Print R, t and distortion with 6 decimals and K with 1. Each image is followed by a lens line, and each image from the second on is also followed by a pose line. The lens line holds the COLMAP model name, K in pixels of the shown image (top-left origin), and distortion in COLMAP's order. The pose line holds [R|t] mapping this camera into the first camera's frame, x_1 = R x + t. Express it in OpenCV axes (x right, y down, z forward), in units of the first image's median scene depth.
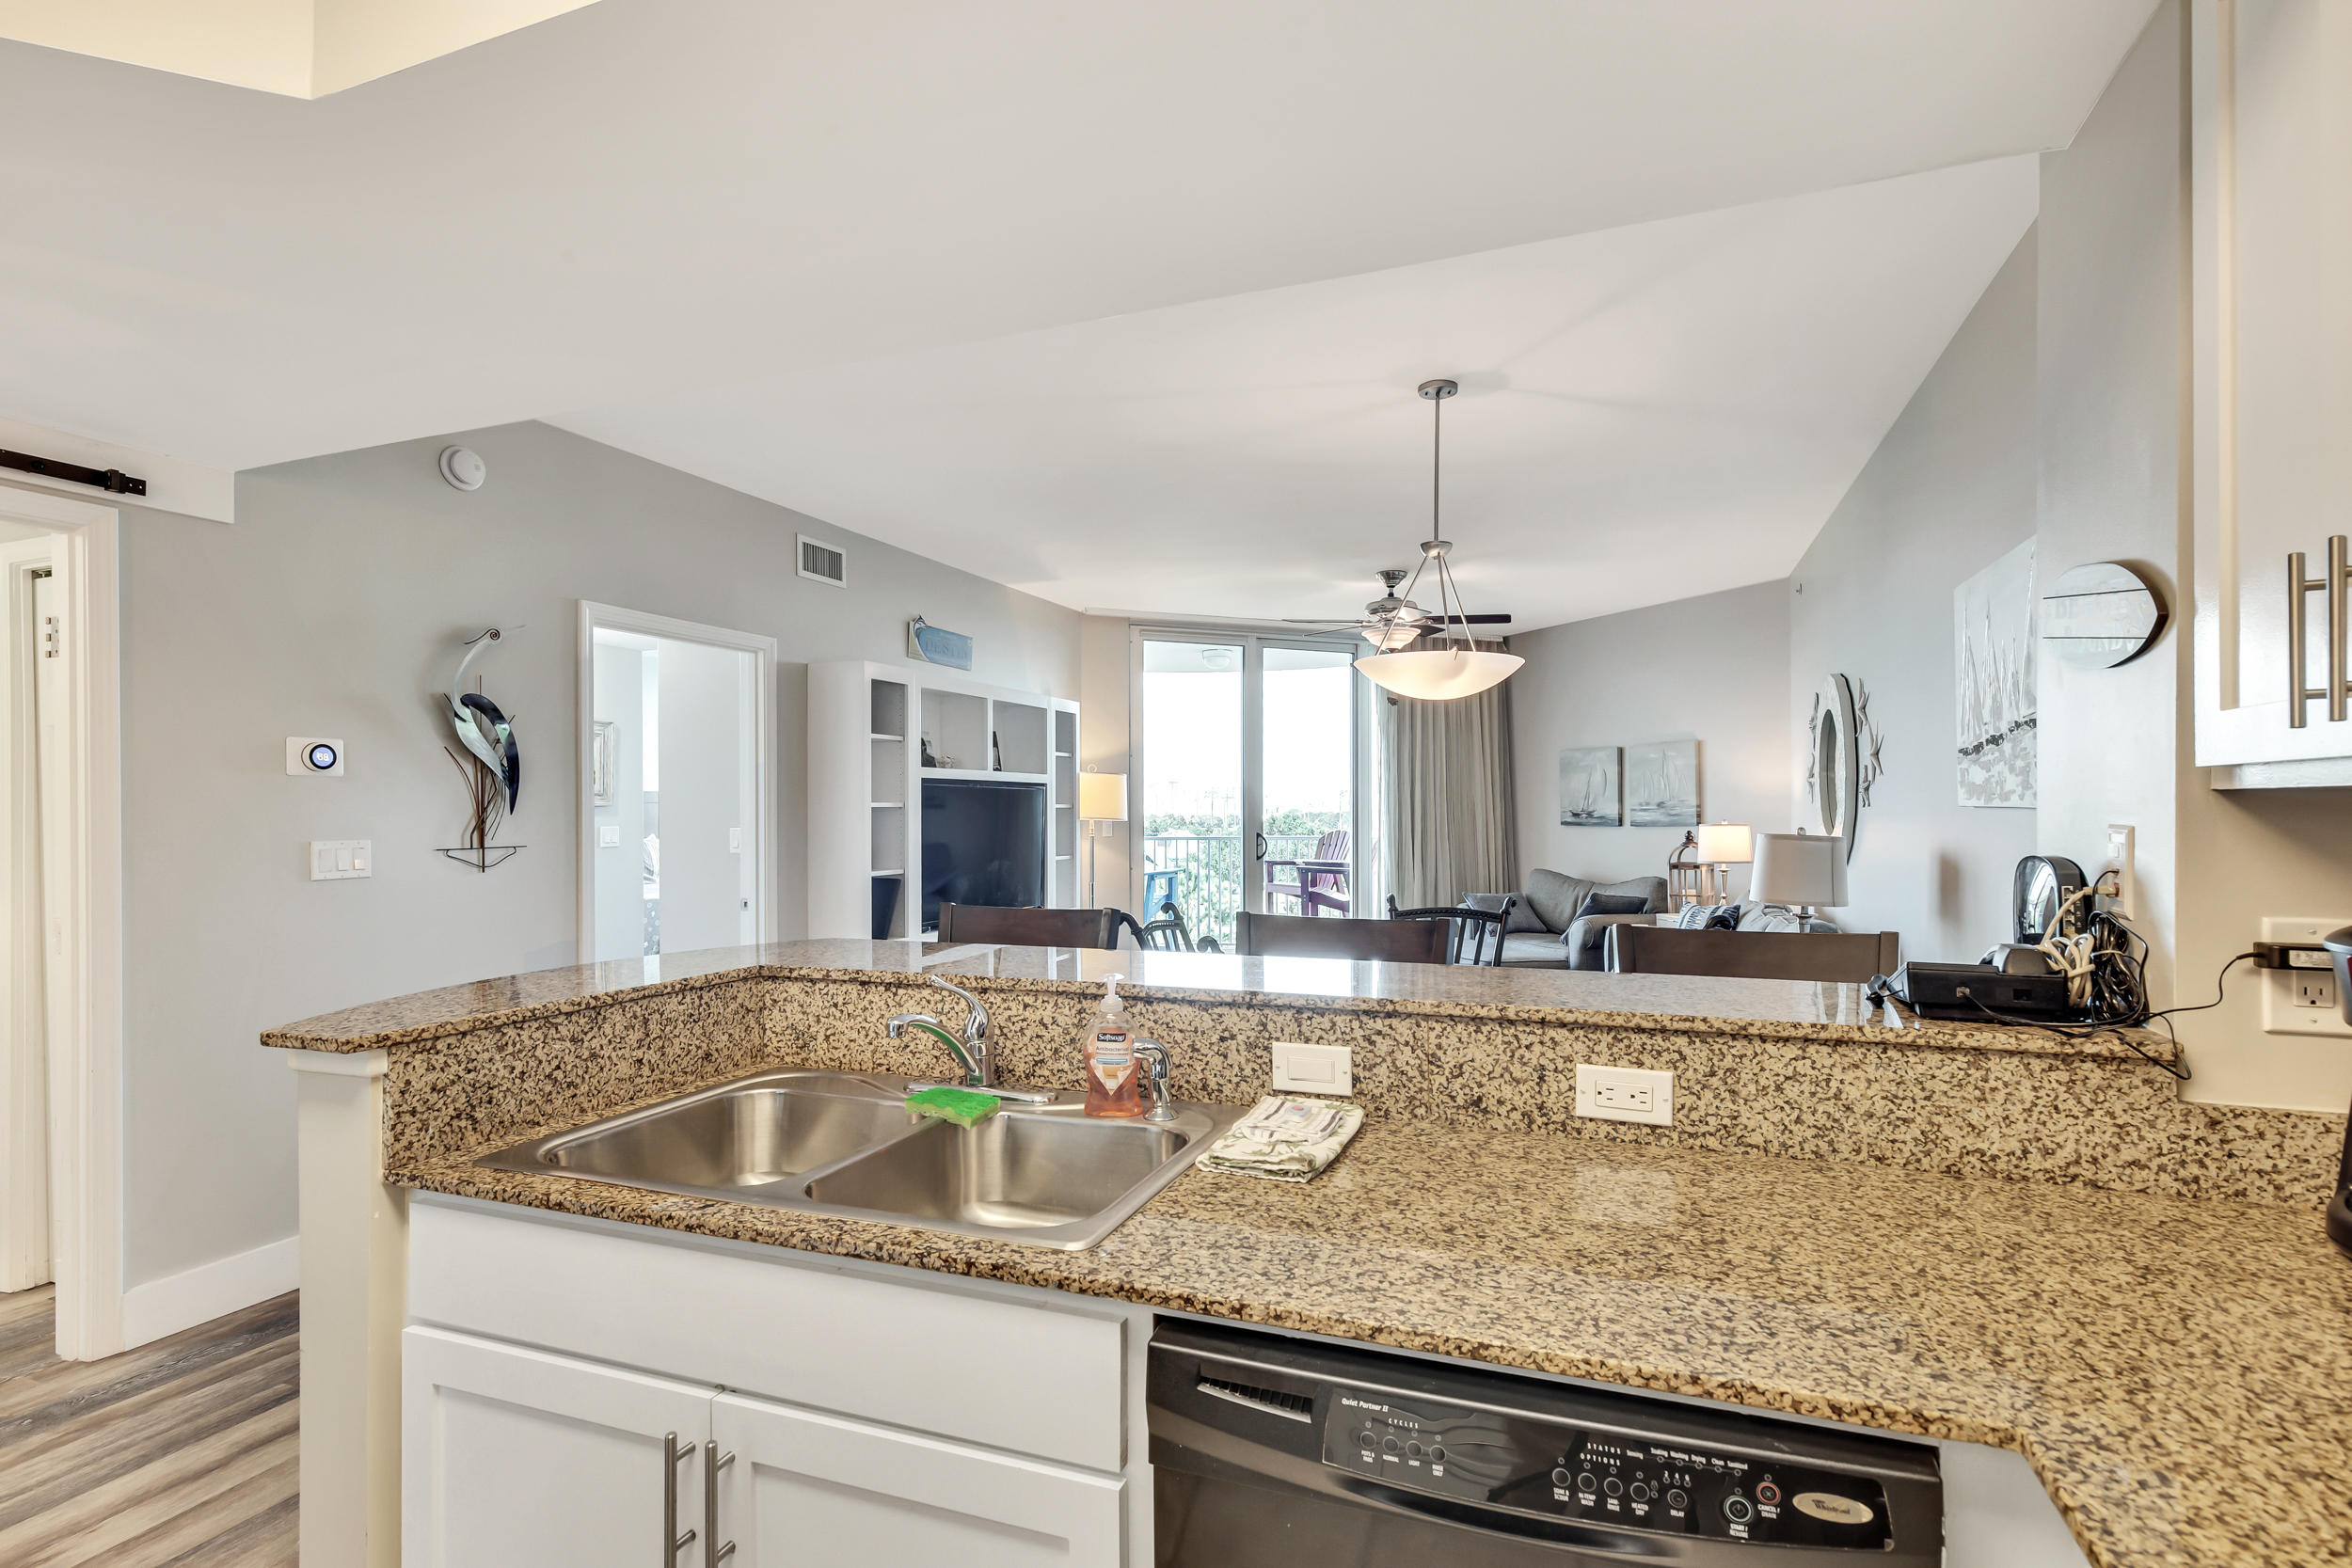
lens RADIAL K [[1063.1, 0, 1146.5], [0, 1063.1, 812.9], [0, 0, 1]] dist [0.000524, 0.000040]
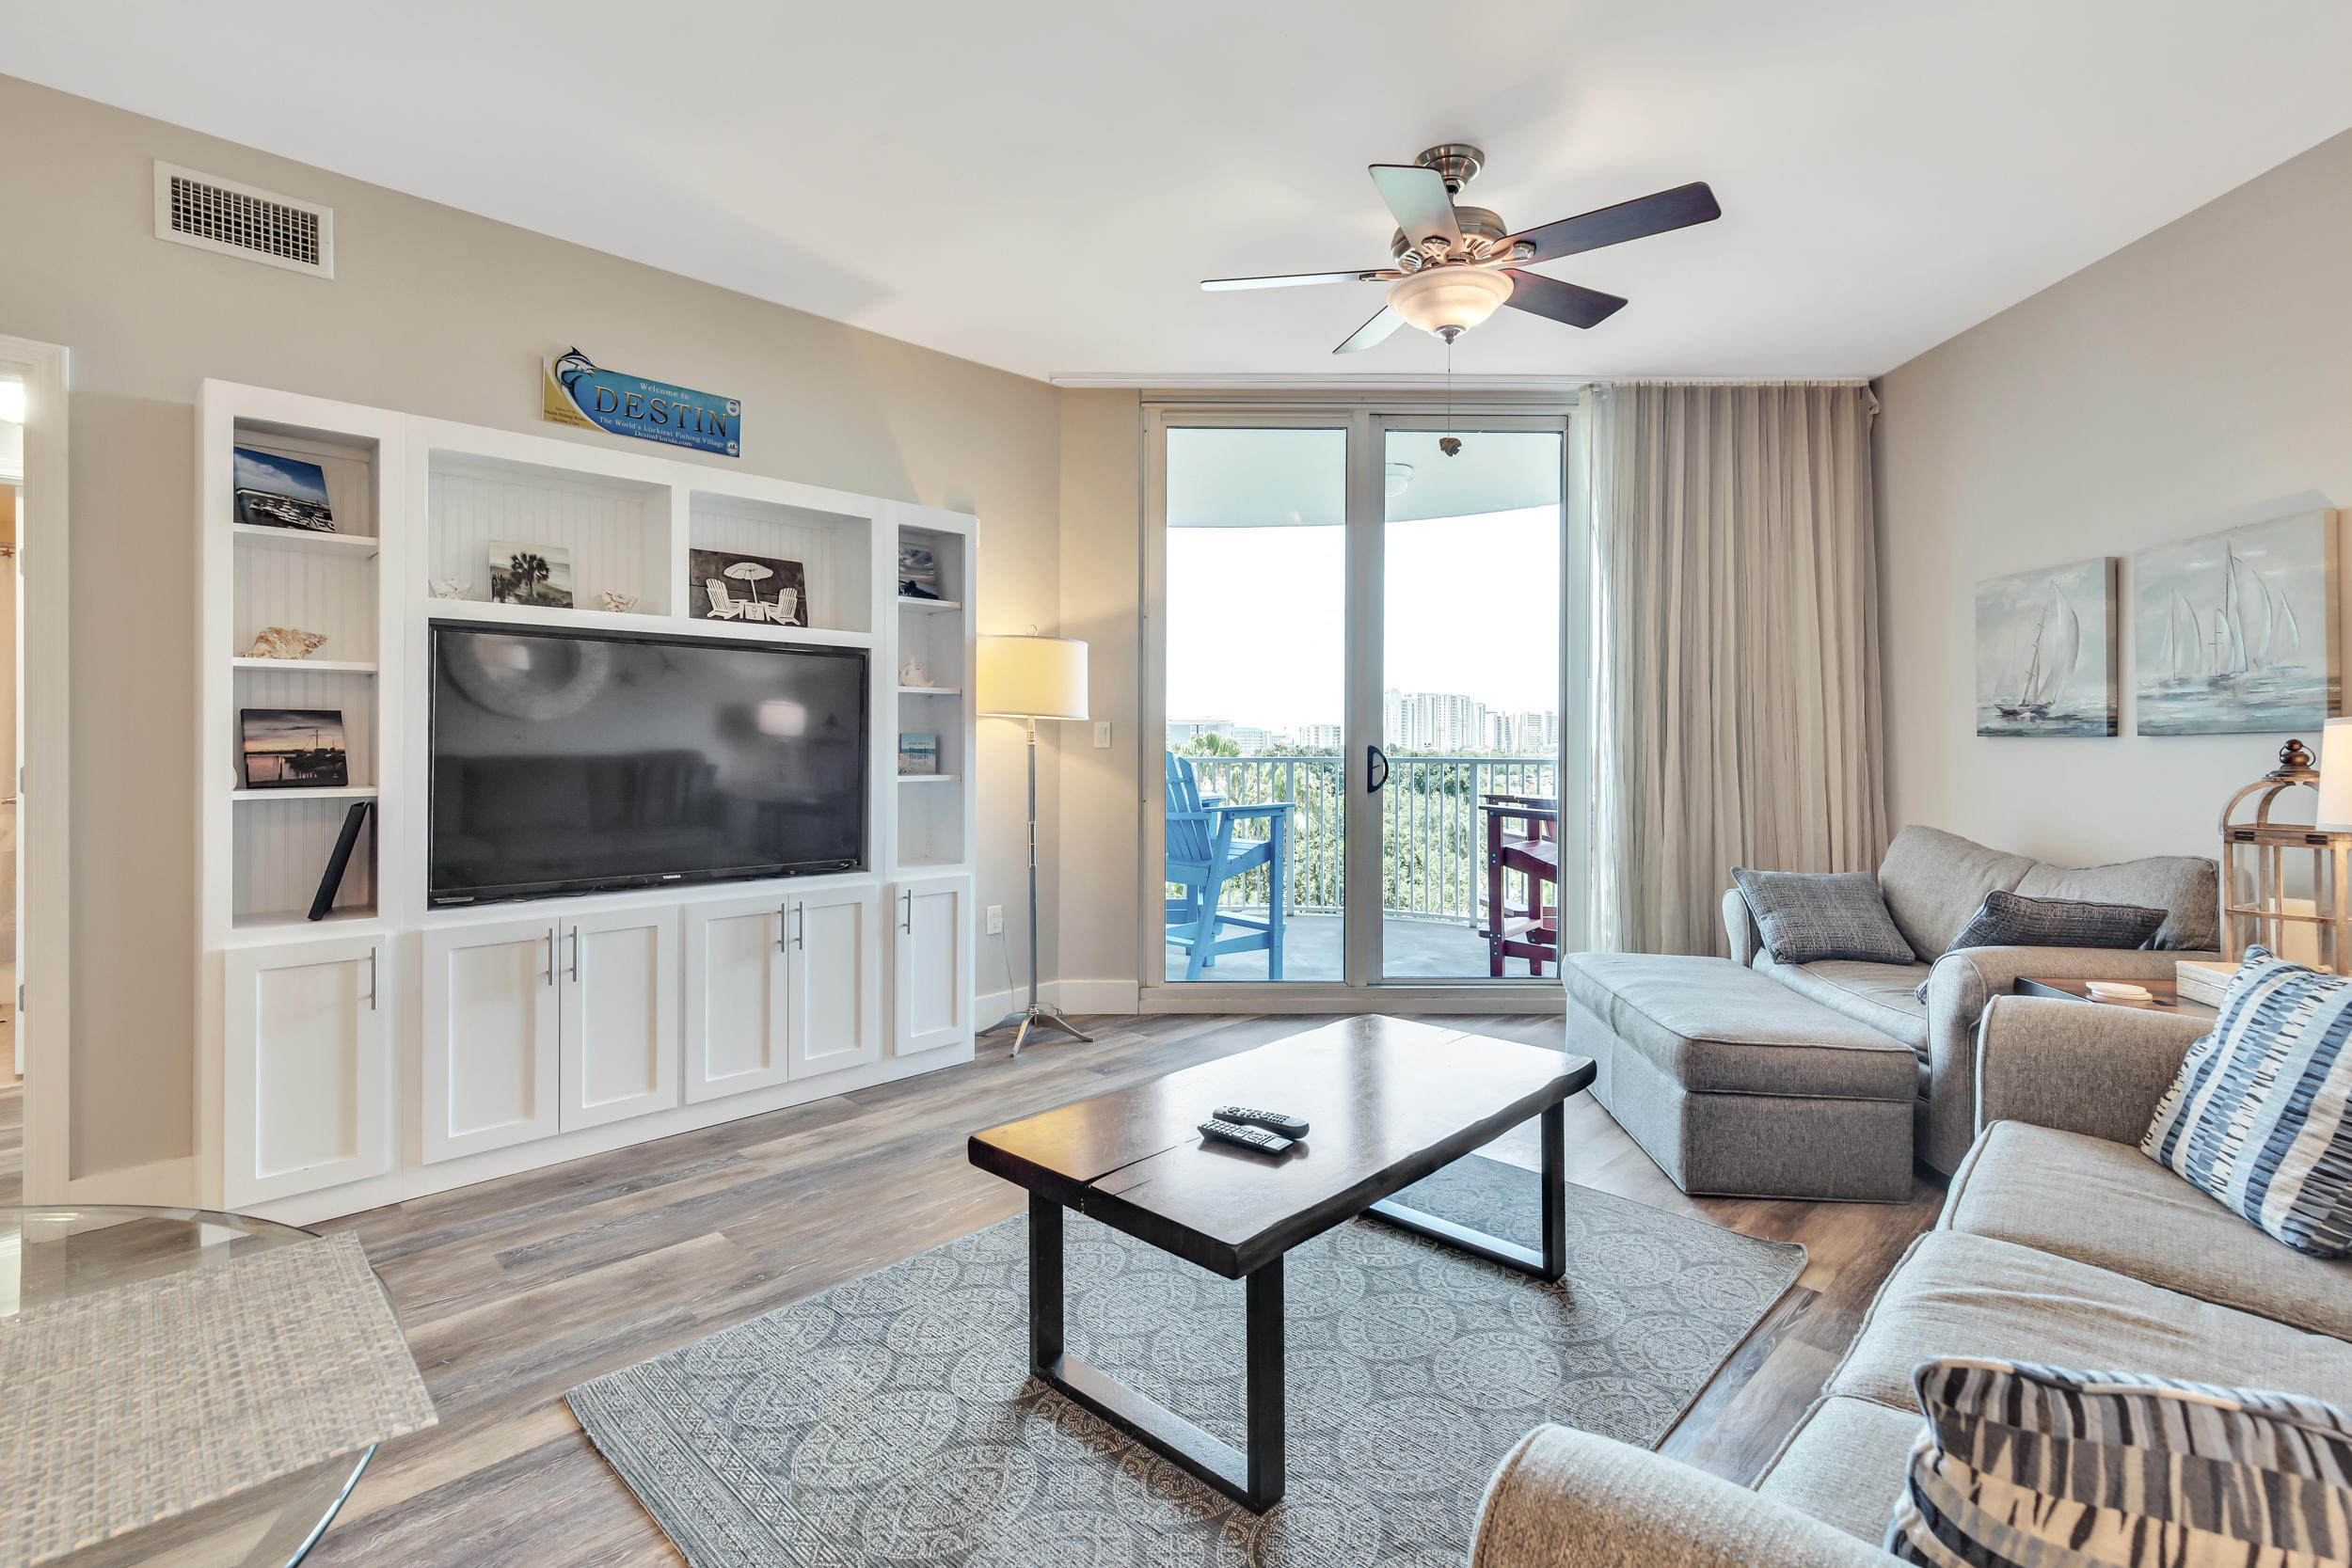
lens RADIAL K [[1079.4, 0, 1203.8], [0, 1079.4, 740.9], [0, 0, 1]] dist [0.003359, 0.000204]
pose [[0.940671, 0.010136, -0.339169, 0.268145], [-0.008642, 0.999945, 0.005914, 0.017192], [0.339210, -0.002632, 0.940707, 0.491347]]
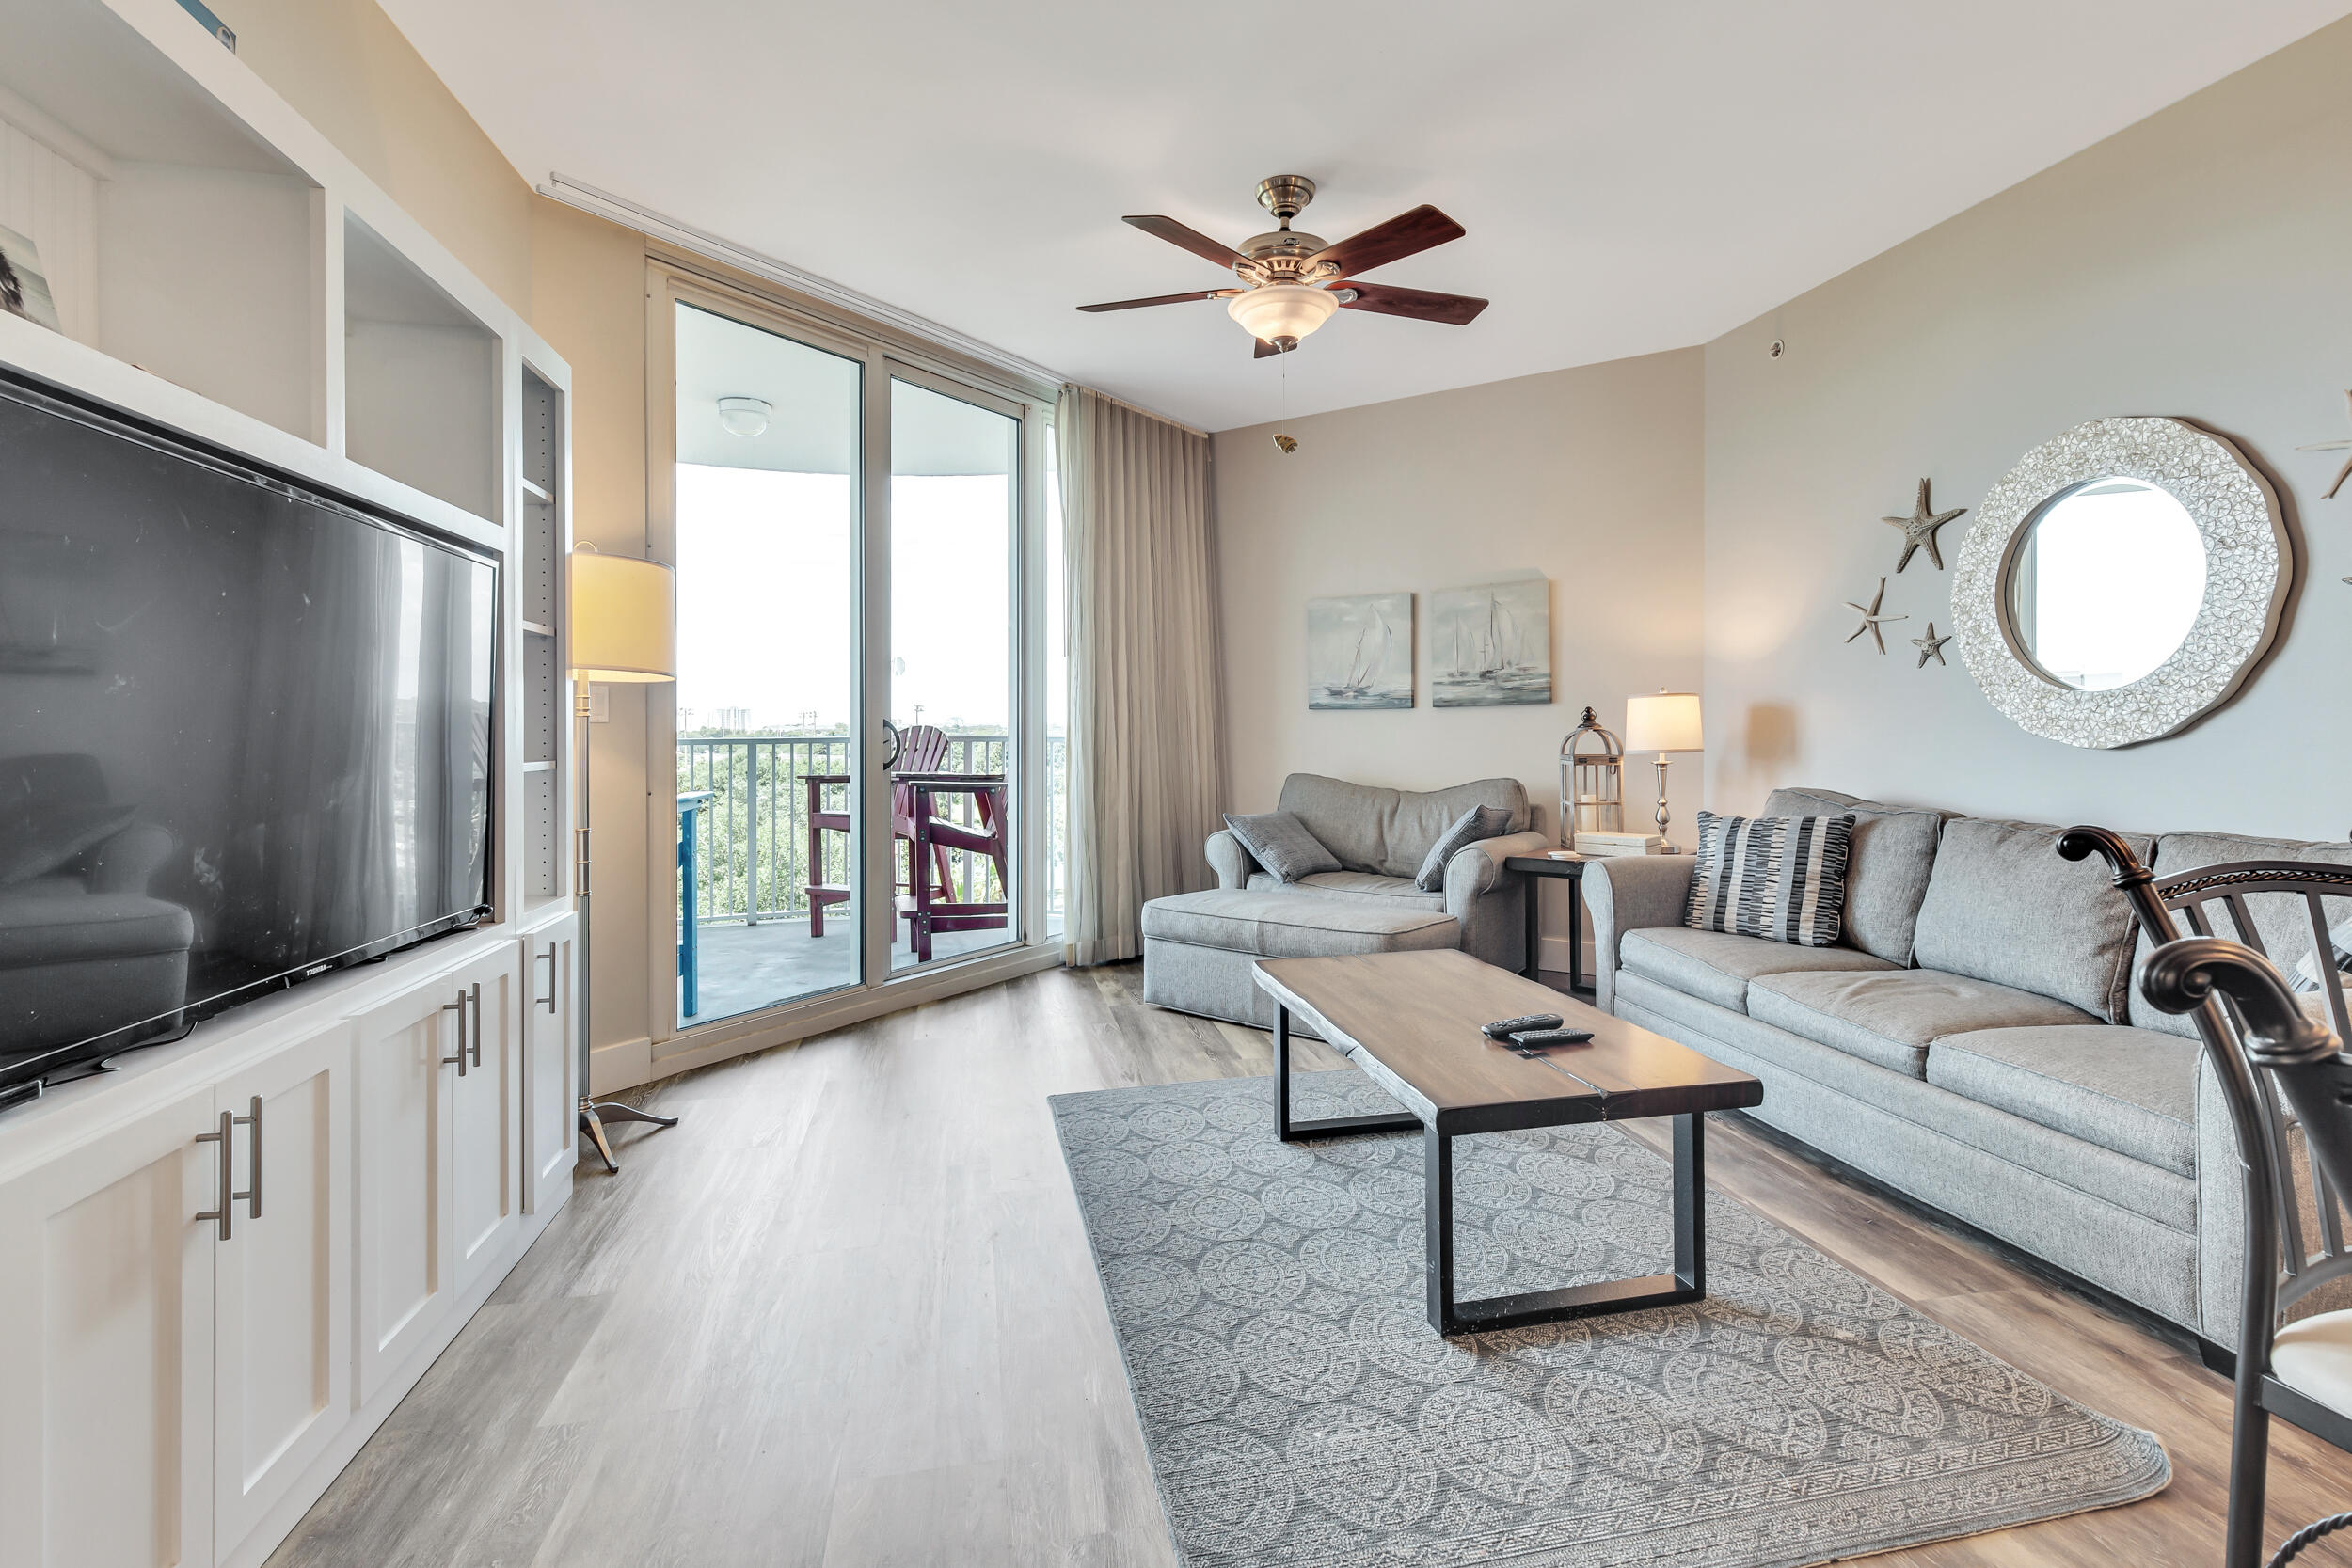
lens RADIAL K [[1113.3, 0, 1163.7], [0, 1113.3, 737.3], [0, 0, 1]] dist [0.004152, 0.000572]
pose [[0.817210, -0.004828, 0.576320, -0.126177], [0.000049, 0.999965, 0.008308, 0.029162], [-0.576340, -0.006761, 0.817182, 0.555035]]
